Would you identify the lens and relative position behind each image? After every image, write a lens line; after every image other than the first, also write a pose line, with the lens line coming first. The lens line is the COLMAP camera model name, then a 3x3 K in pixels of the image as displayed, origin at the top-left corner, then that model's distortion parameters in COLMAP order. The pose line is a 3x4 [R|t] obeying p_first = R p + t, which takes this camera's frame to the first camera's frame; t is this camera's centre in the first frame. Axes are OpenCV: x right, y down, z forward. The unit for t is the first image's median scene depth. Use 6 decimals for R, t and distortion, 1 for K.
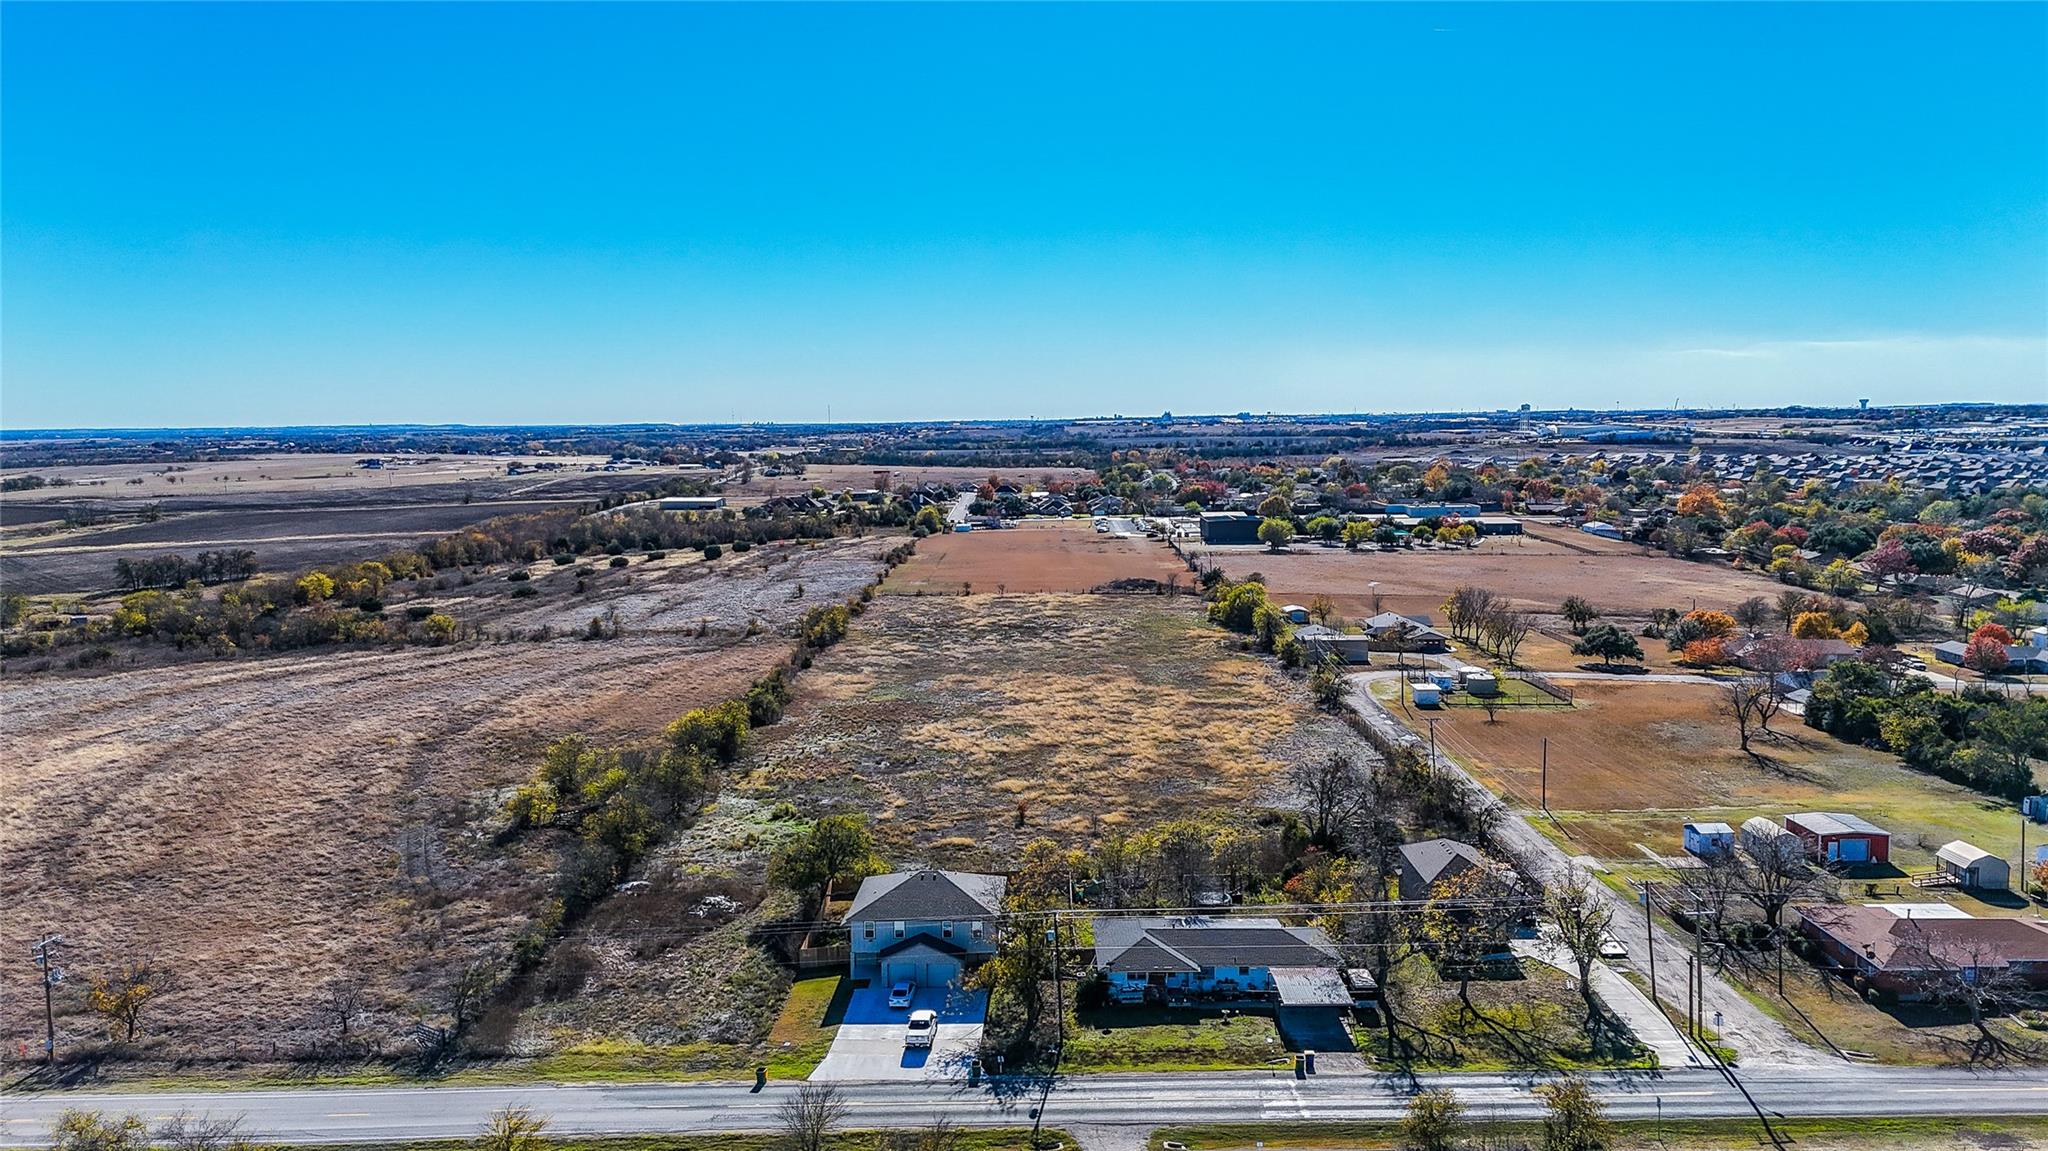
lens RADIAL K [[1485.6, 0, 1015.9], [0, 1485.6, 615.4], [0, 0, 1]] dist [0.095040, -0.101782]
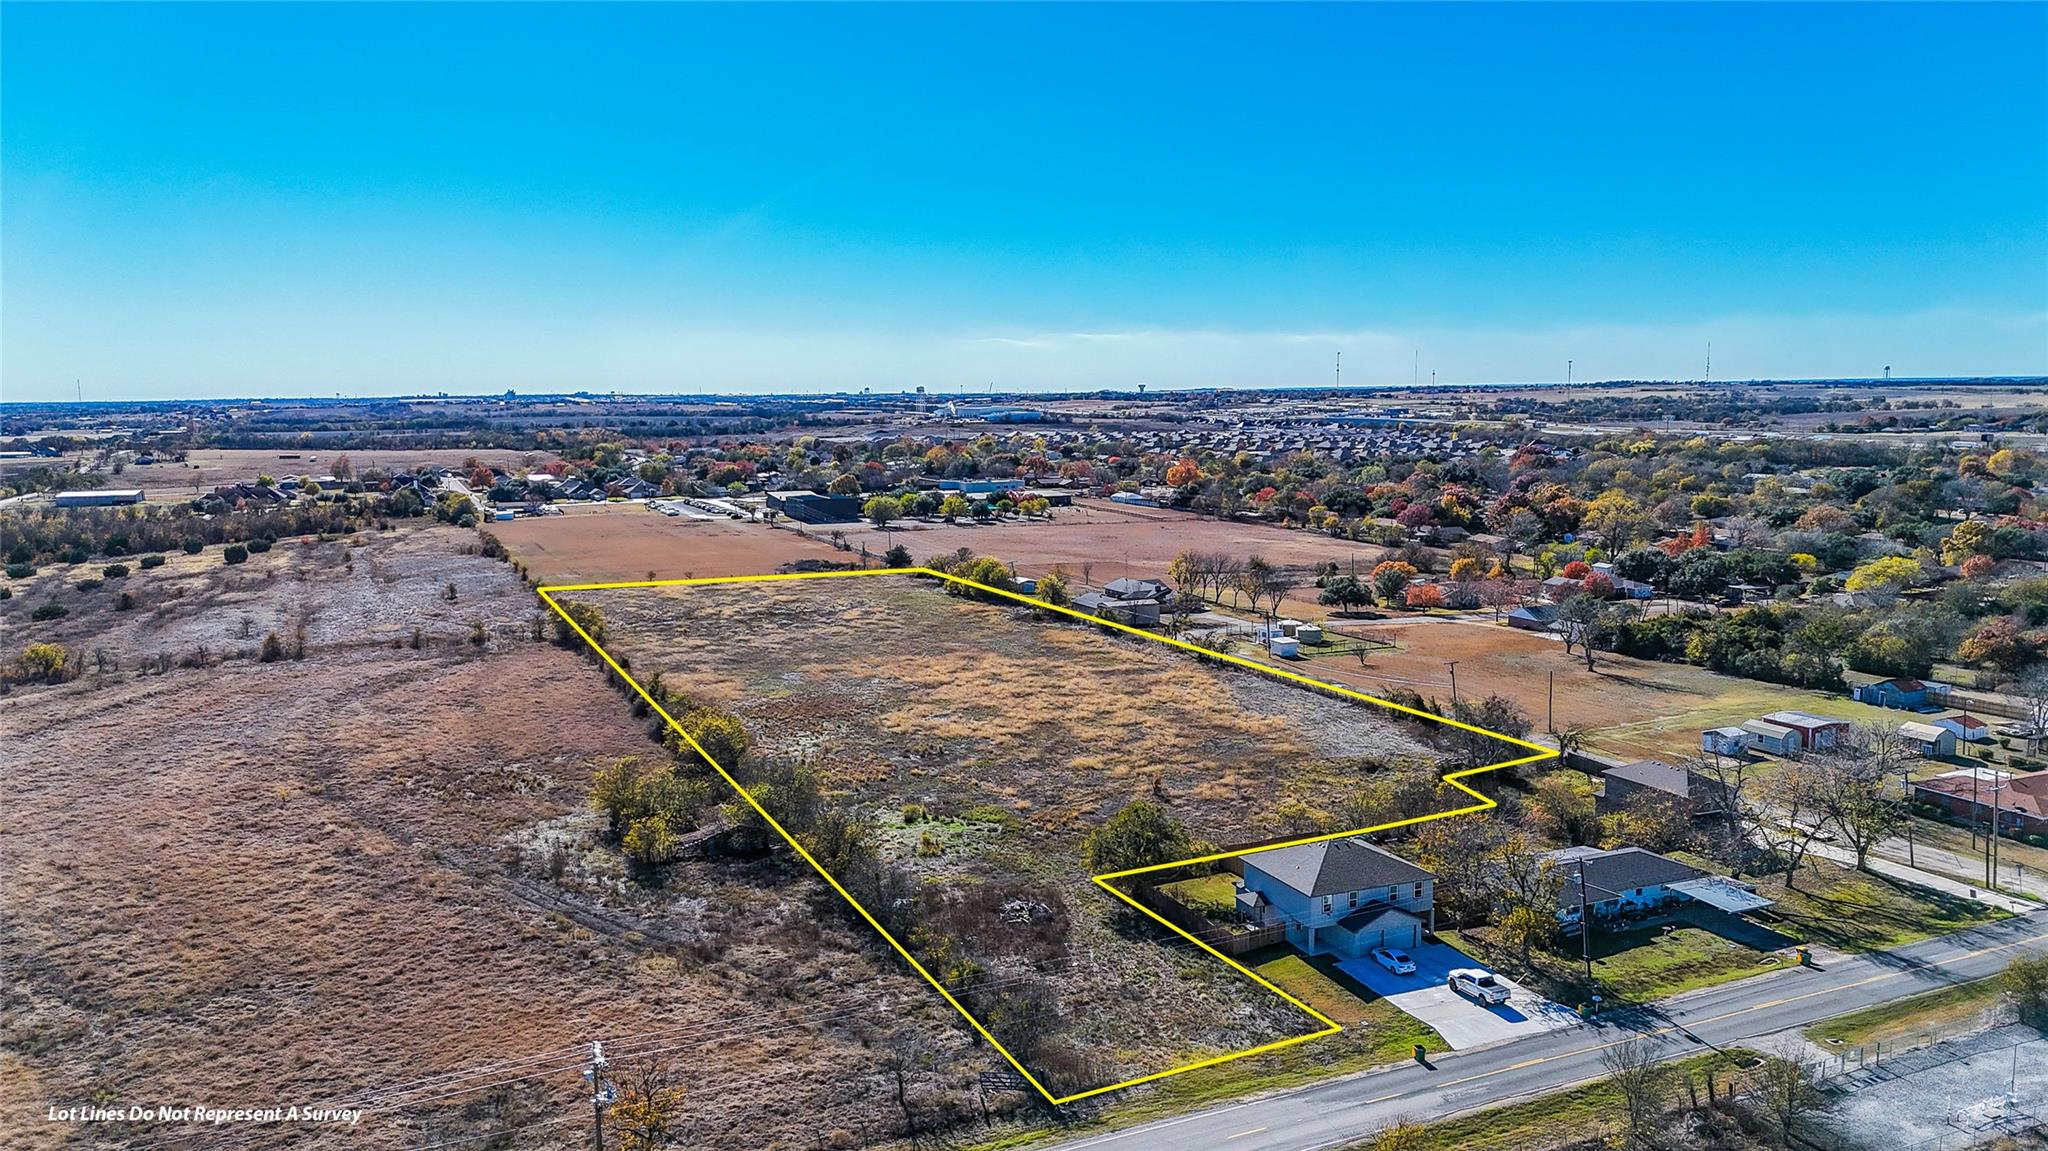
lens RADIAL K [[1481.6, 0, 1006.0], [0, 1481.6, 575.0], [0, 0, 1]] dist [0.073473, -0.057816]
pose [[0.908519, -0.050410, 0.414792, -0.510133], [0.055930, 0.998434, -0.001162, -0.014847], [-0.414084, 0.024255, 0.909915, 0.127276]]
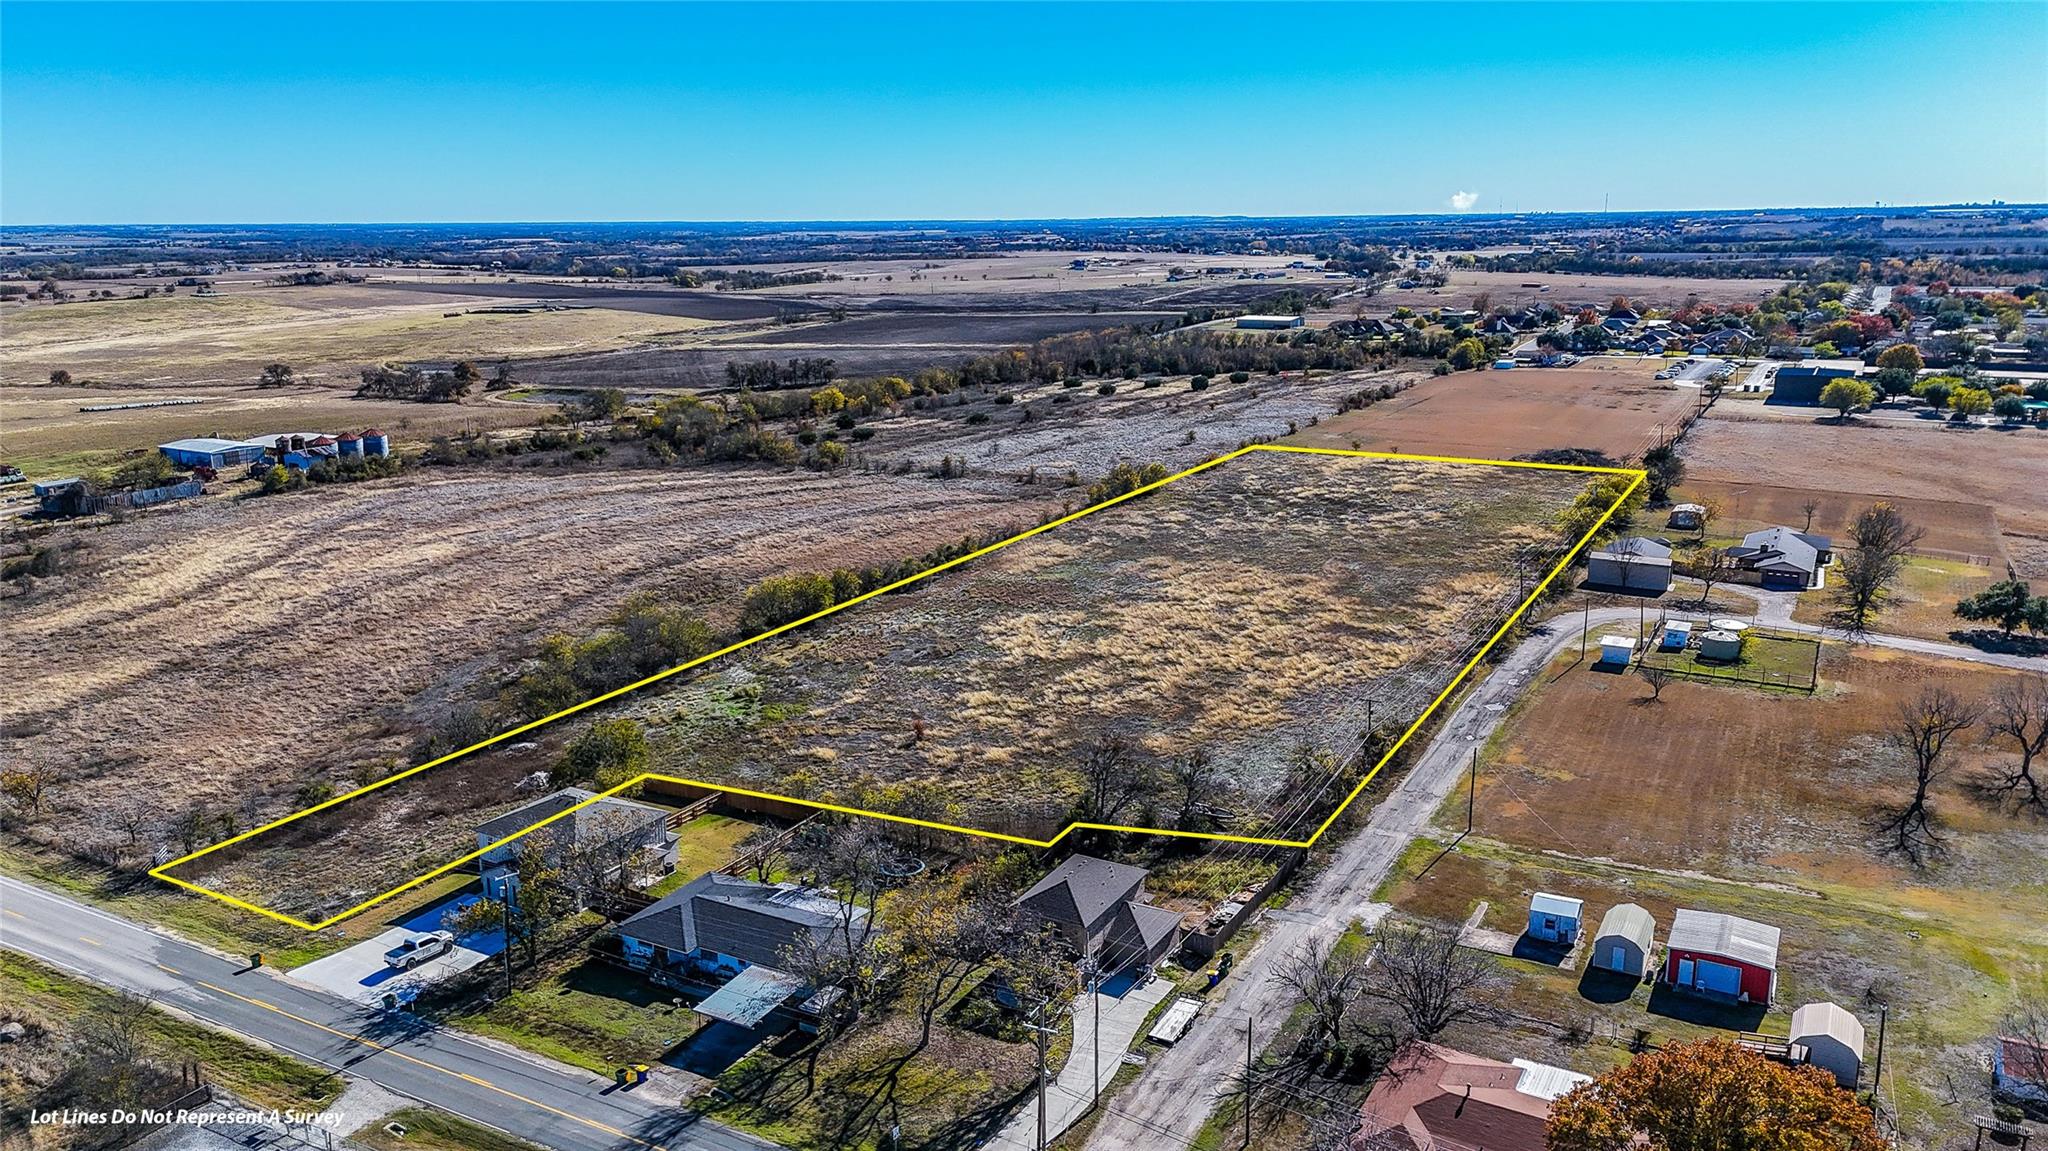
lens RADIAL K [[1485.6, 0, 1015.9], [0, 1485.6, 615.4], [0, 0, 1]] dist [0.095040, -0.101782]
pose [[0.881062, 0.126609, -0.455741, 0.503426], [-0.064926, 0.986762, 0.148613, -0.092854], [0.468524, -0.101347, 0.877619, 0.192260]]
